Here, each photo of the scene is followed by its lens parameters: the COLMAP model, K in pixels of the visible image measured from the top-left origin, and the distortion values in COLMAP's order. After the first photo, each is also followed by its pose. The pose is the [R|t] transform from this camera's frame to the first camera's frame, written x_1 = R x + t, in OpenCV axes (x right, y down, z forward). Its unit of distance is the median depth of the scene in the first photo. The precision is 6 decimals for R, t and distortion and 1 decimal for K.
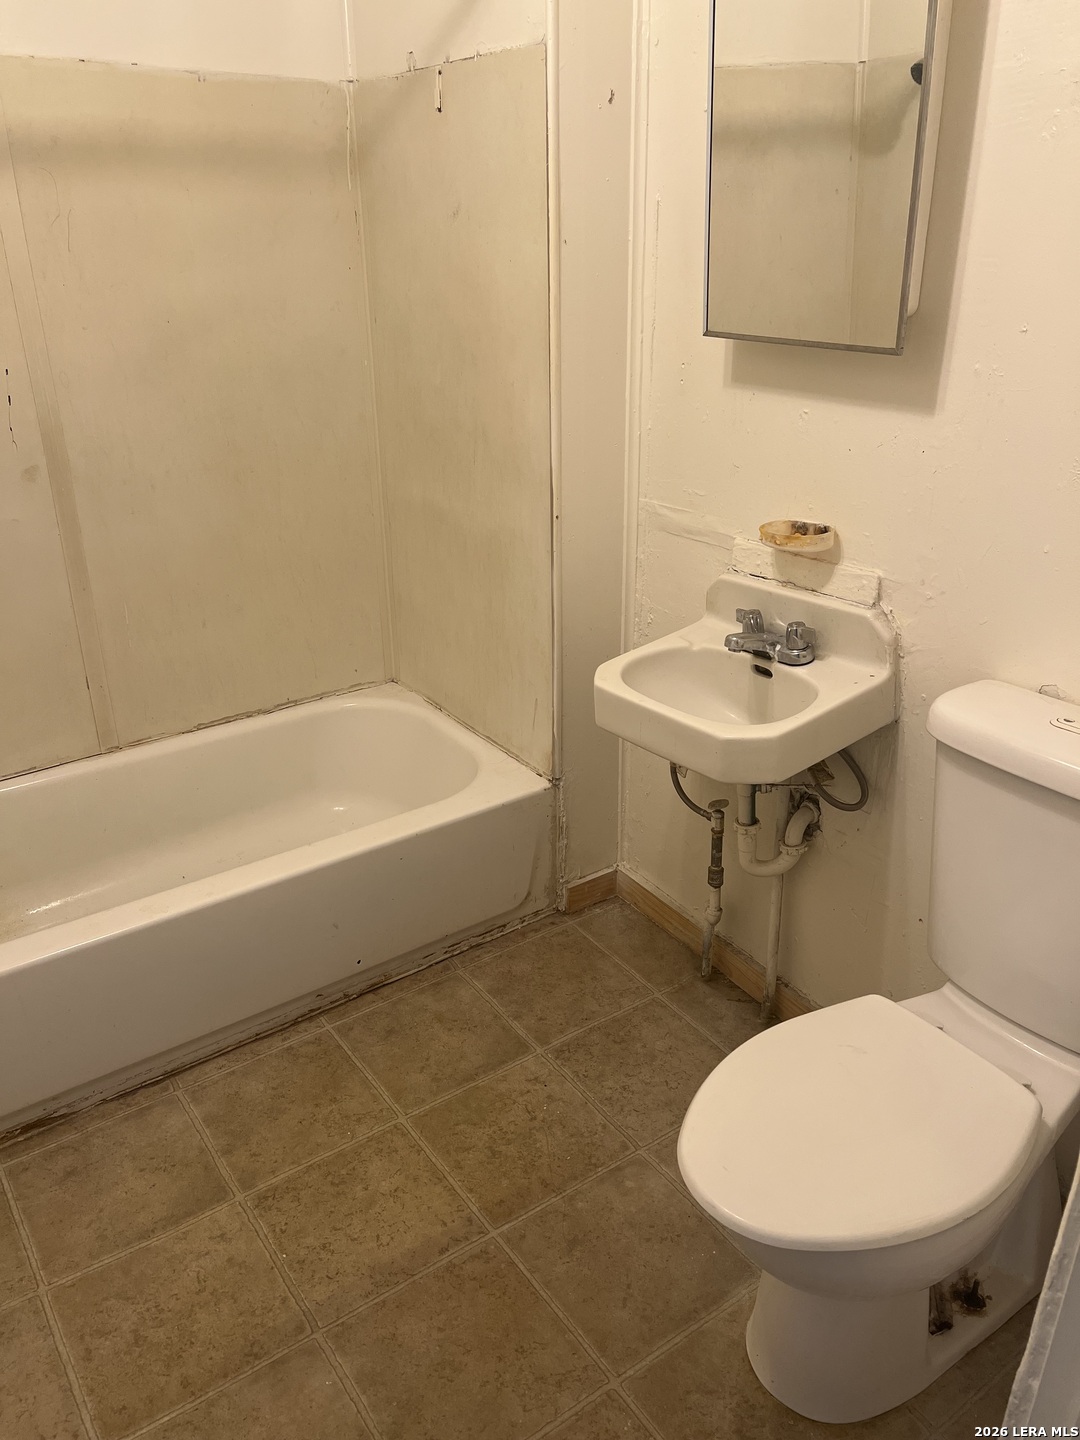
lens RADIAL K [[1079.8, 0, 552.9], [0, 1079.8, 726.9], [0, 0, 1]] dist [0.027168, -0.039646]
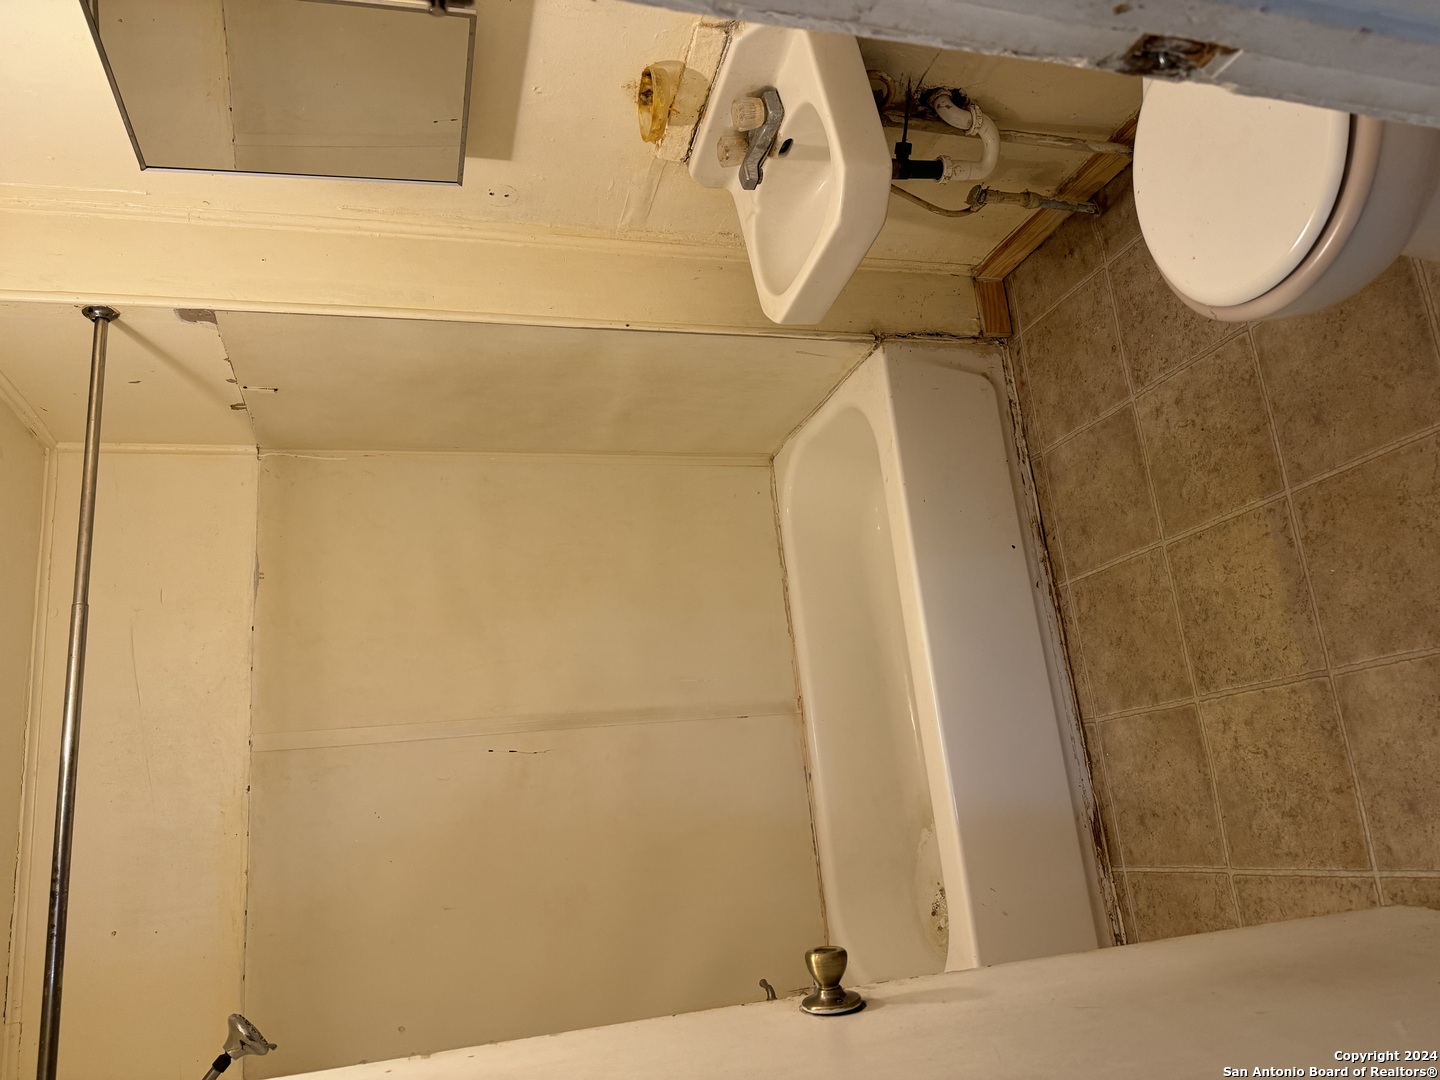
lens RADIAL K [[1019.0, 0, 722.5], [0, 1019.0, 548.1], [0, 0, 1]] dist [0.051616, -0.071044]
pose [[0.090688, -0.940122, -0.328553, 0.147785], [0.986436, 0.130123, -0.100057, 0.032787], [0.136818, -0.315023, 0.939171, -0.015126]]
